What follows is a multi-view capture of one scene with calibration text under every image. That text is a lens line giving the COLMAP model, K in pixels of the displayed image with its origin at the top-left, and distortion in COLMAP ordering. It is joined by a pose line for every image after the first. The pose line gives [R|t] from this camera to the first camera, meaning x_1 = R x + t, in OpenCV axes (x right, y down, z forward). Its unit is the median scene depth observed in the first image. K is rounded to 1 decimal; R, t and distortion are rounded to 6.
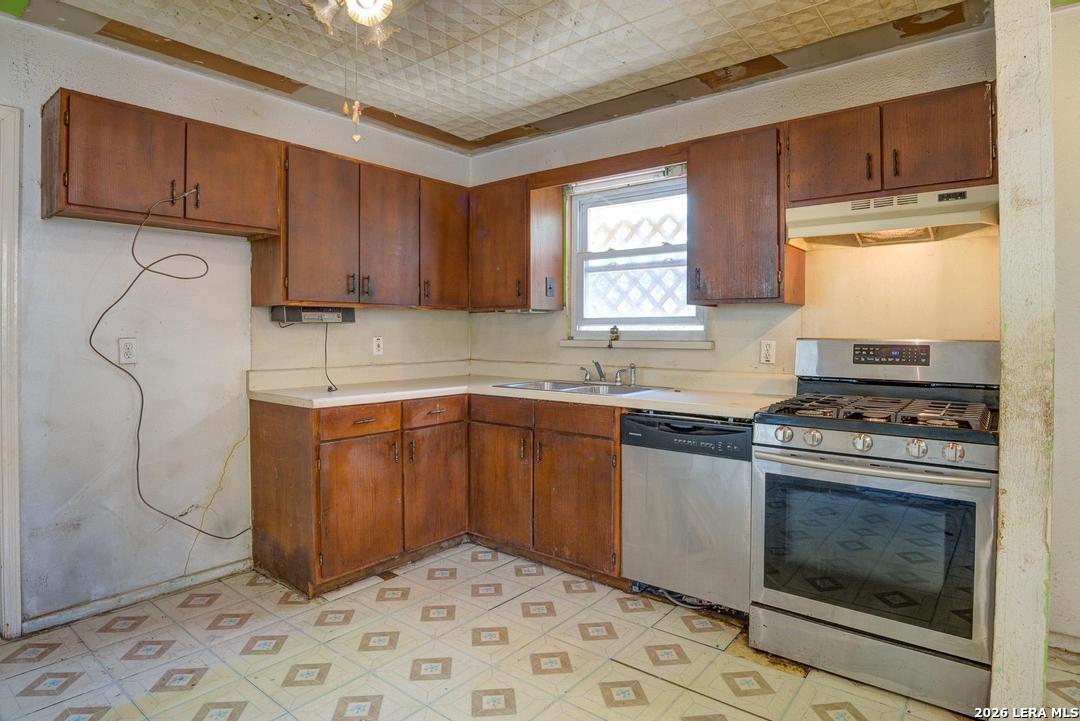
lens RADIAL K [[602.8, 0, 531.2], [0, 602.8, 336.7], [0, 0, 1]] dist [-0.043460, 0.007028]
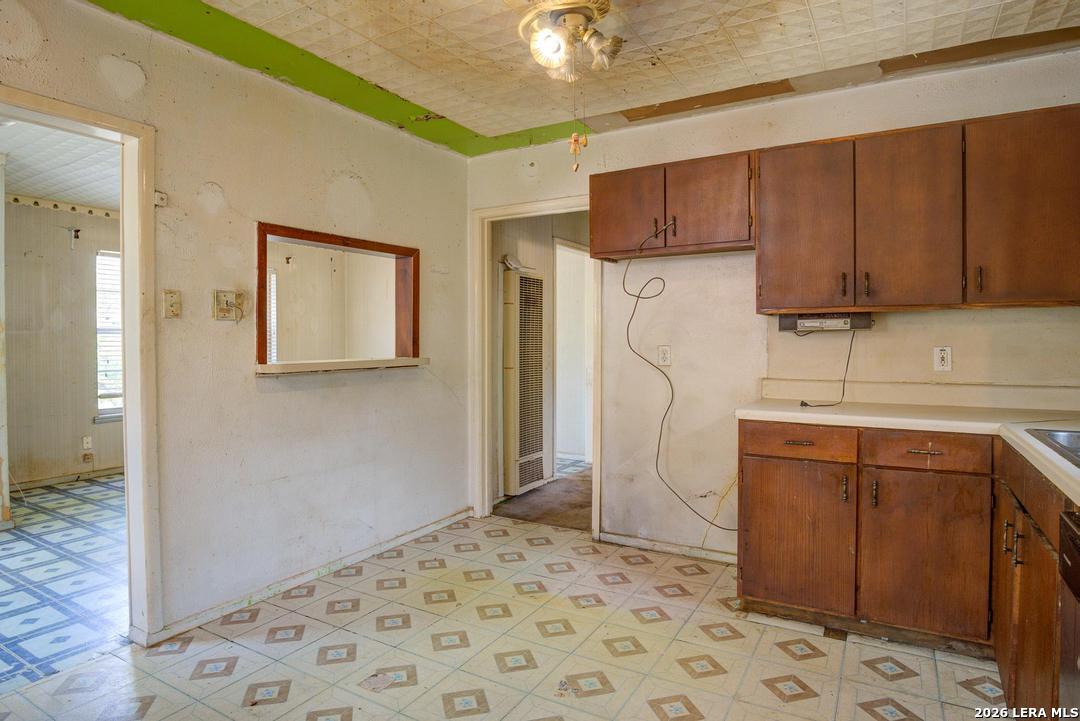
lens RADIAL K [[602.8, 0, 561.2], [0, 602.8, 357.2], [0, 0, 1]] dist [-0.043460, 0.007028]
pose [[0.177645, 0.026633, -0.983734, 0.511370], [-0.005265, 0.999645, 0.026113, -0.005124], [0.984080, 0.000540, 0.177723, 0.496507]]
